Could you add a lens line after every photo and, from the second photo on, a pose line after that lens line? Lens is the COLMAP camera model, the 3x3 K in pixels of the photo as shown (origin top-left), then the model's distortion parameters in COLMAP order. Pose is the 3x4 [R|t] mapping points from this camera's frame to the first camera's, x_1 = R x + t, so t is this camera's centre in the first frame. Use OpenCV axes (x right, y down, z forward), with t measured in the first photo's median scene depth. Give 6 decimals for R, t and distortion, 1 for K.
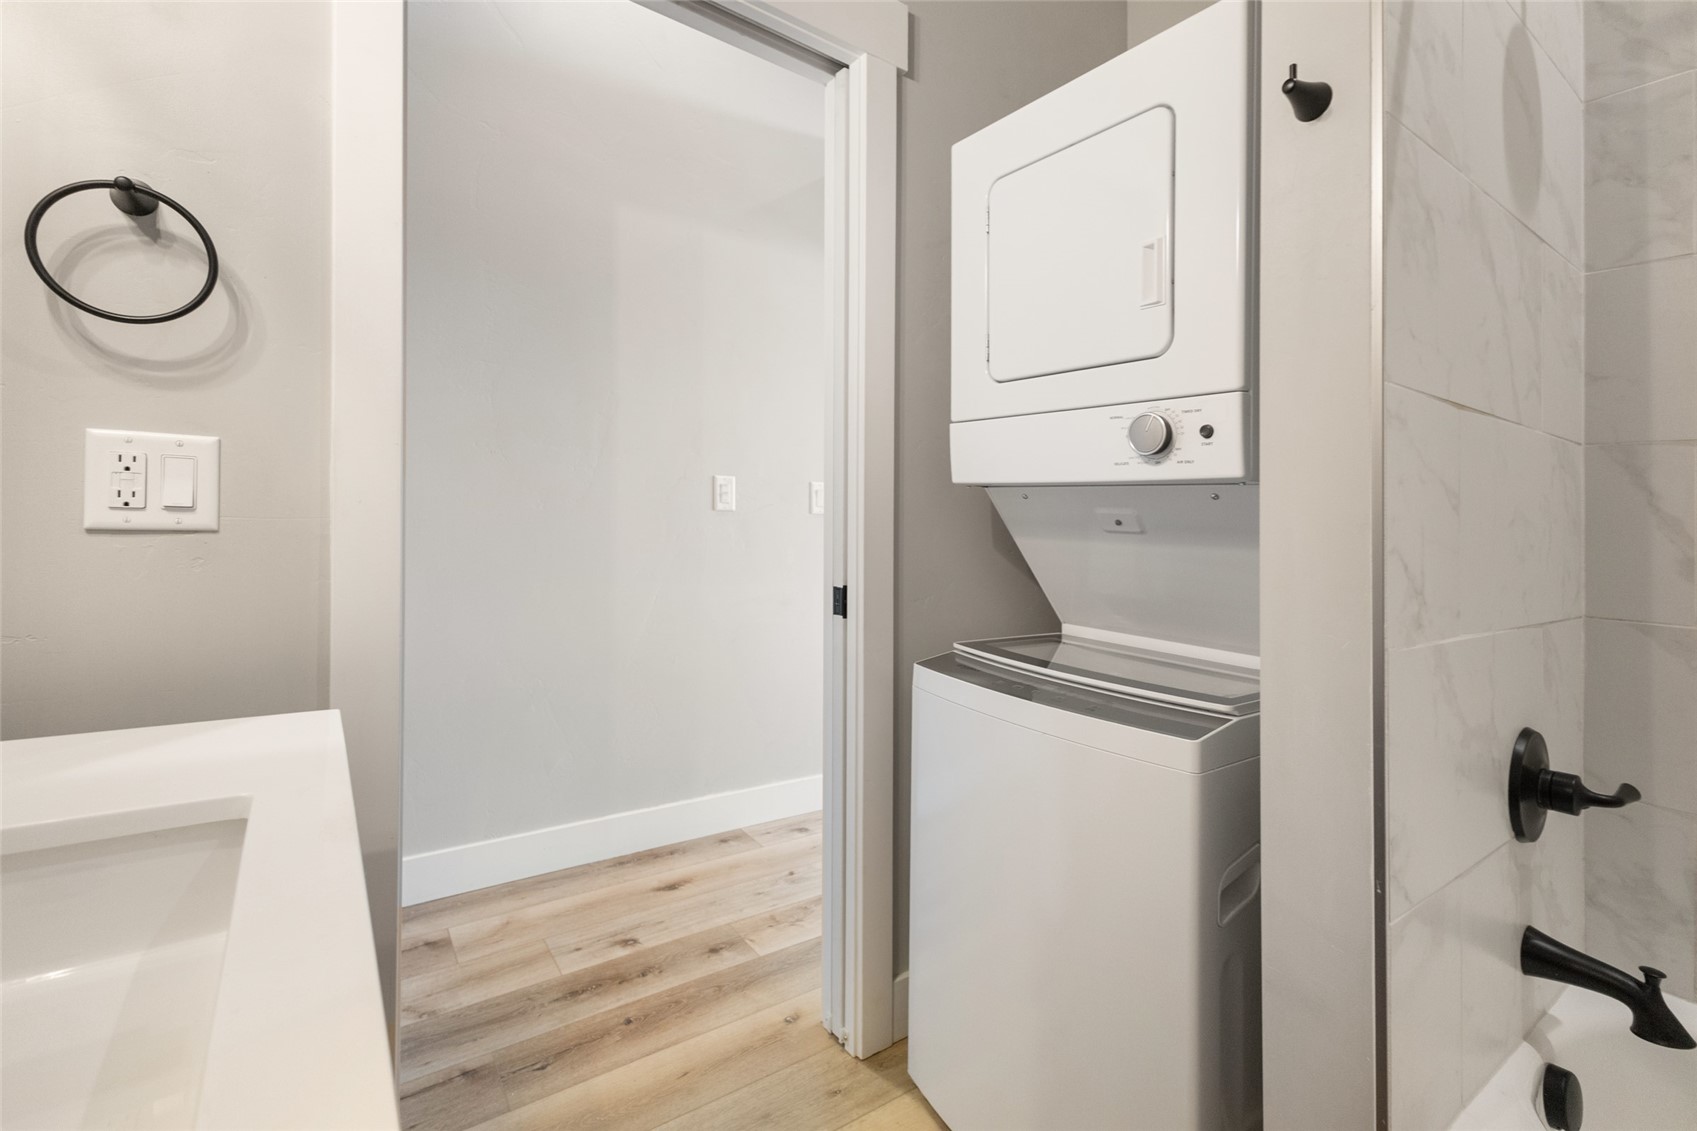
lens RADIAL K [[749.2, 0, 861.6], [0, 749.2, 538.3], [0, 0, 1]] dist [0.012226, -0.000523]
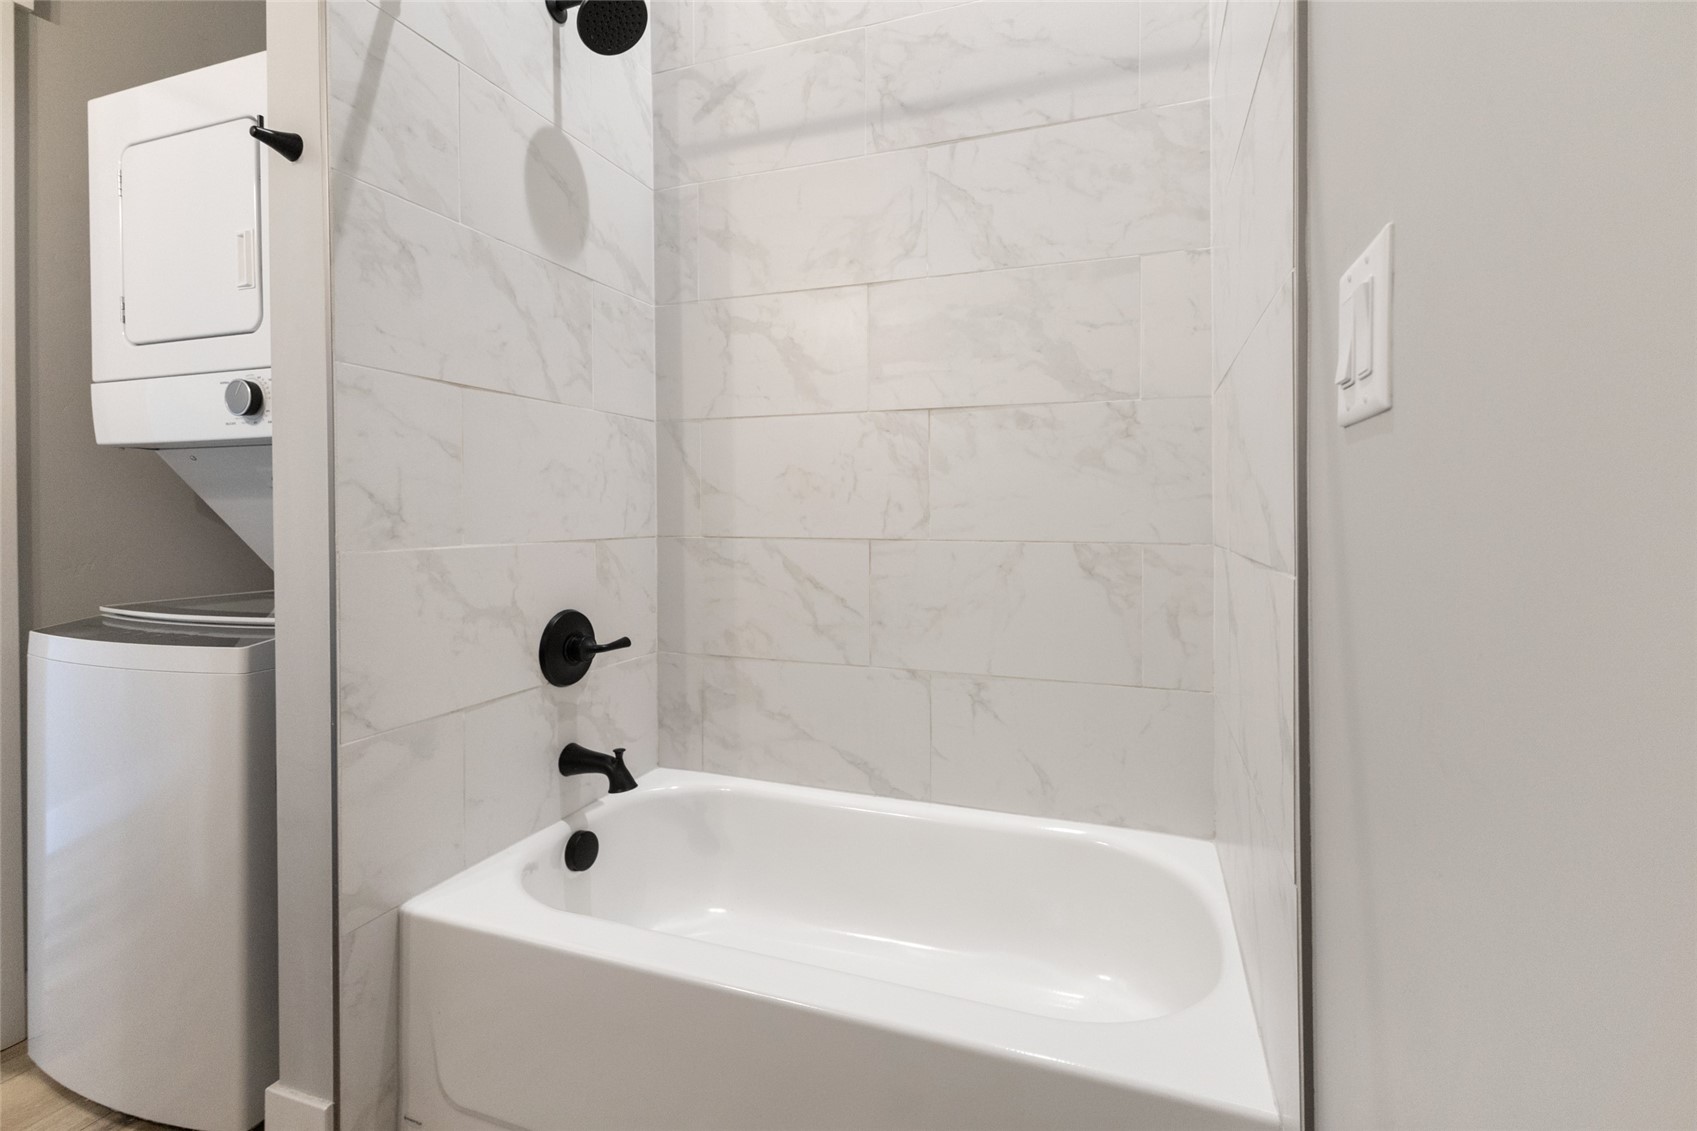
lens RADIAL K [[760.7, 0, 849.4], [0, 760.7, 516.5], [0, 0, 1]] dist [0.047474, -0.015640]
pose [[0.834748, -0.043361, 0.548922, 0.458240], [0.051291, 0.998683, 0.000891, 0.084940], [-0.548238, 0.027411, 0.835873, -0.477297]]
